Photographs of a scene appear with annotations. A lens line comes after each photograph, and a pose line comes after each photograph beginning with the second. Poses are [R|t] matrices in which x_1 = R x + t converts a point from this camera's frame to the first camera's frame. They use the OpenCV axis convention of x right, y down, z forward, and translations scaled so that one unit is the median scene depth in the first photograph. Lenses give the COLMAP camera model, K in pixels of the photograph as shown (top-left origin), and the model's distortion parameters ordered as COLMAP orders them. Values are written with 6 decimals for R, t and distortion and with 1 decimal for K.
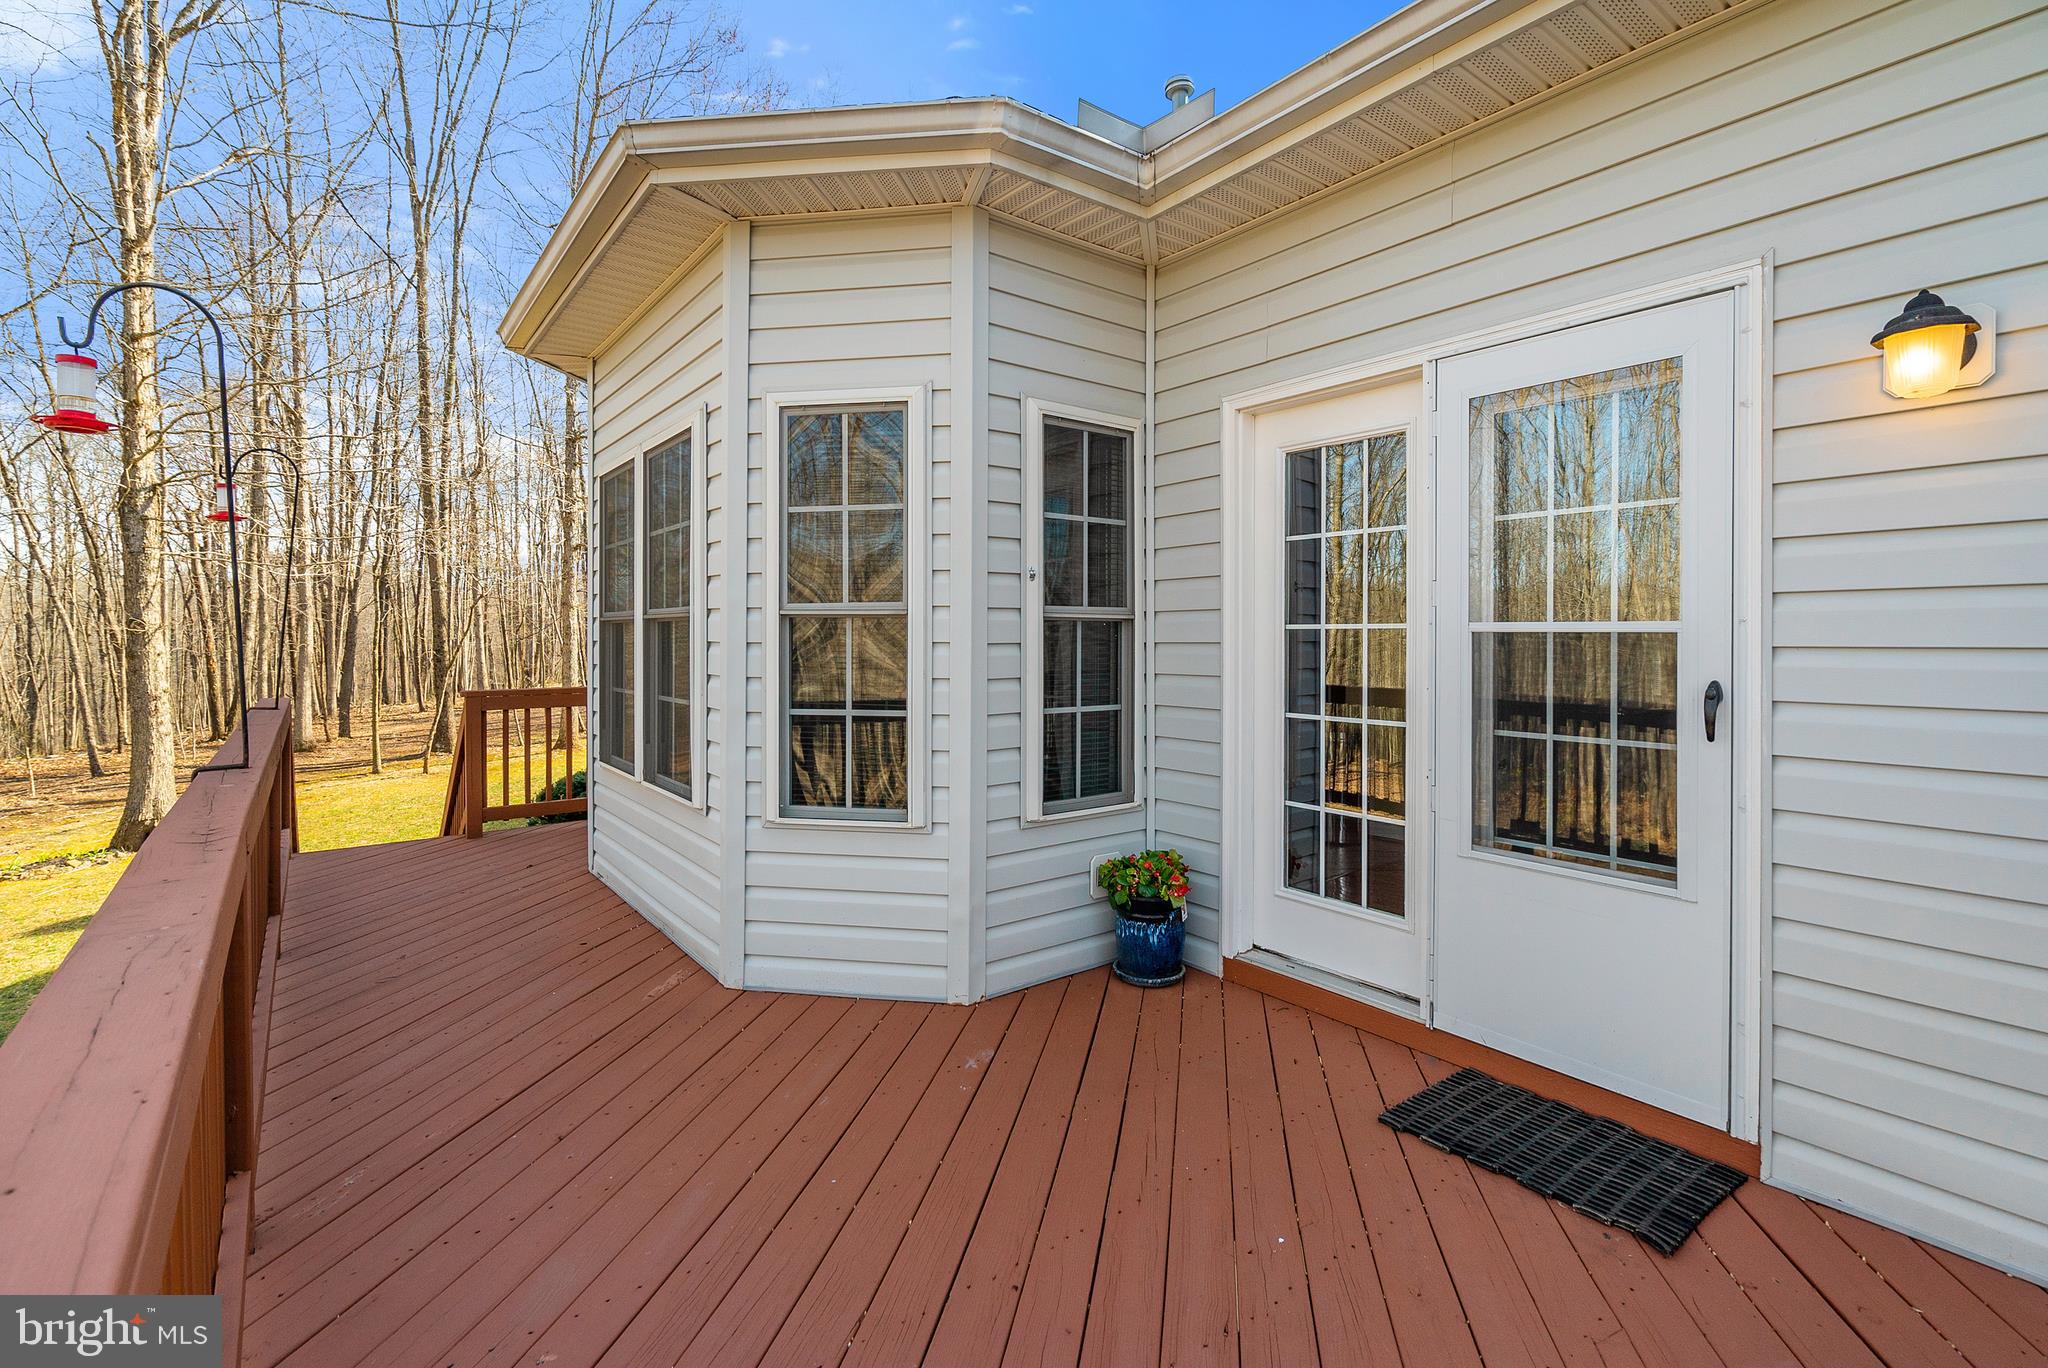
lens RADIAL K [[927.3, 0, 1027.4], [0, 927.3, 637.9], [0, 0, 1]] dist [-0.005167, 0.000187]
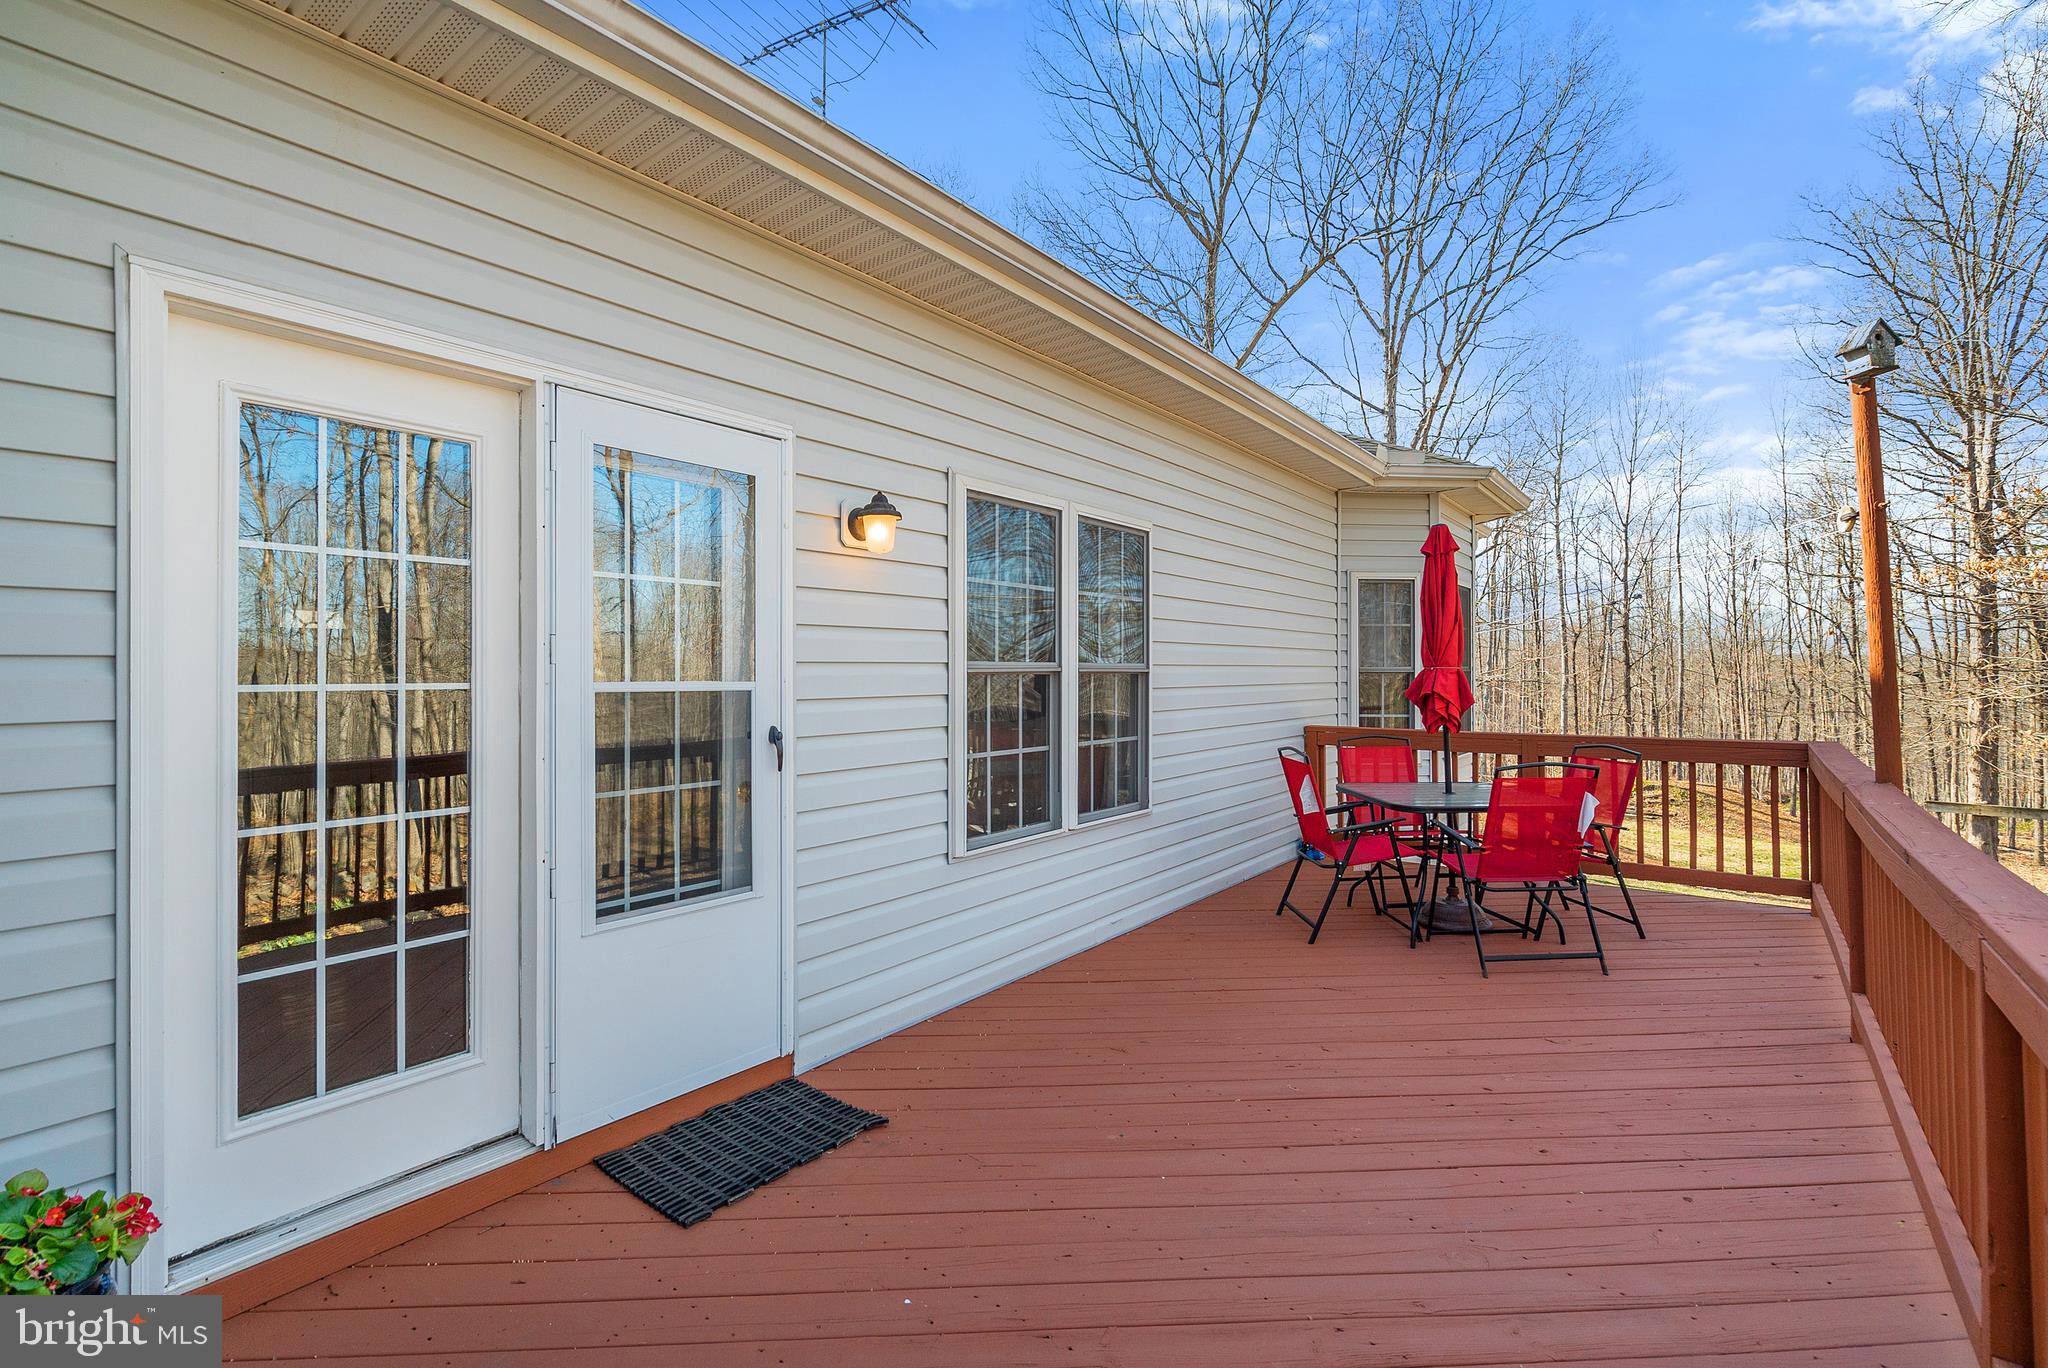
lens RADIAL K [[927.3, 0, 1012.7], [0, 927.3, 682.9], [0, 0, 1]] dist [-0.005167, 0.000187]
pose [[-0.252030, -0.001303, 0.967718, -0.577962], [0.011316, 0.999927, 0.004293, -0.015867], [-0.967653, 0.012032, -0.251997, 0.897876]]
